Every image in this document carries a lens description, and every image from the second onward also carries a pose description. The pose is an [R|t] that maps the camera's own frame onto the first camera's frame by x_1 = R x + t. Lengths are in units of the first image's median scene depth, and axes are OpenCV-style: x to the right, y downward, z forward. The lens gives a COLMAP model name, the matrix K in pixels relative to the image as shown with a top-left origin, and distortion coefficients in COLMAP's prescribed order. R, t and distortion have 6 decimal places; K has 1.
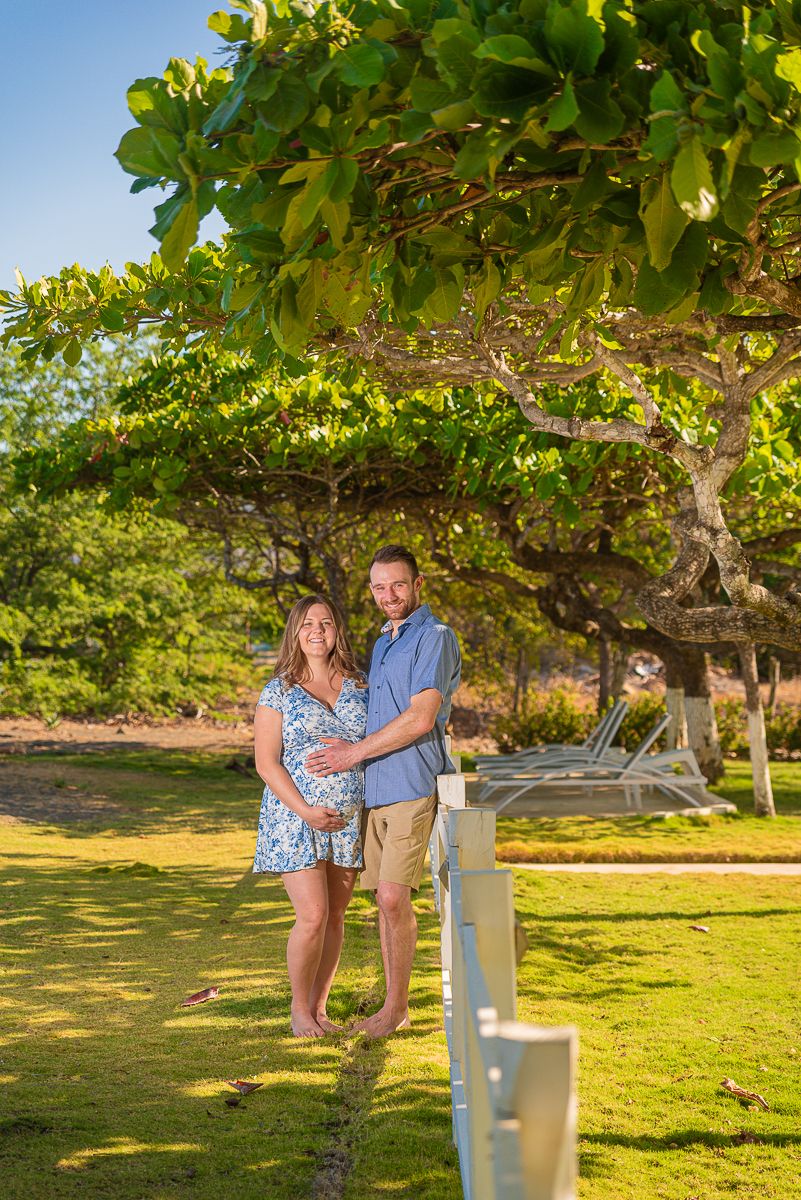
lens RADIAL K [[2475.3, 0, 398.0], [0, 2475.3, 603.5], [0, 0, 1]] dist [-0.012573, 0.000000]
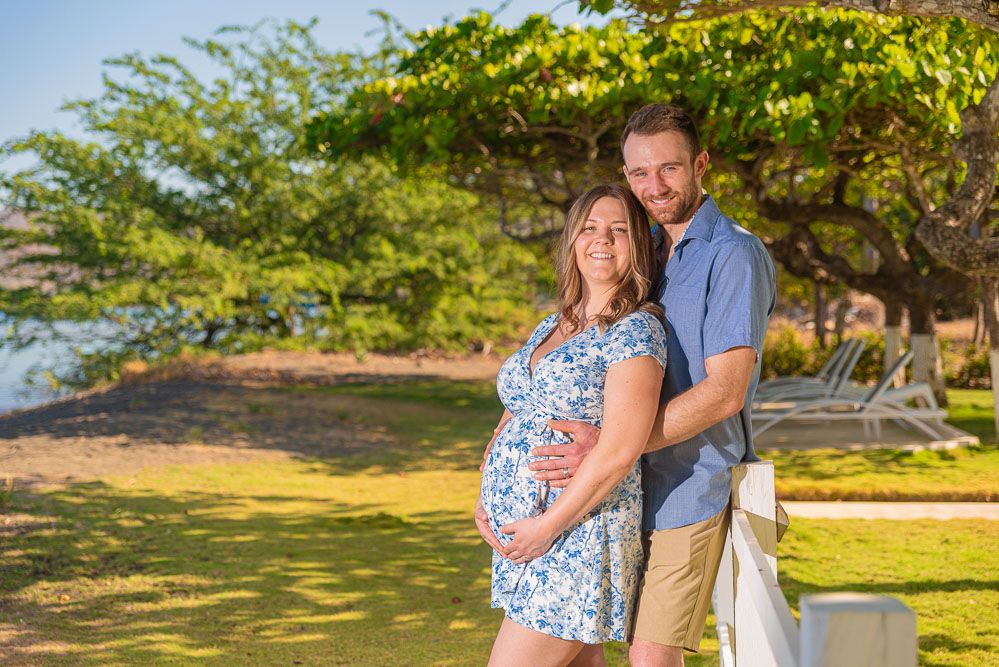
lens RADIAL K [[1973.4, 0, 501.9], [0, 1973.4, 337.3], [0, 0, 1]] dist [-0.027295, 0.000000]
pose [[0.997211, -0.003261, -0.074567, -0.001560], [0.006162, 0.999231, 0.038716, 0.004900], [0.074384, -0.039068, 0.996464, 0.144275]]
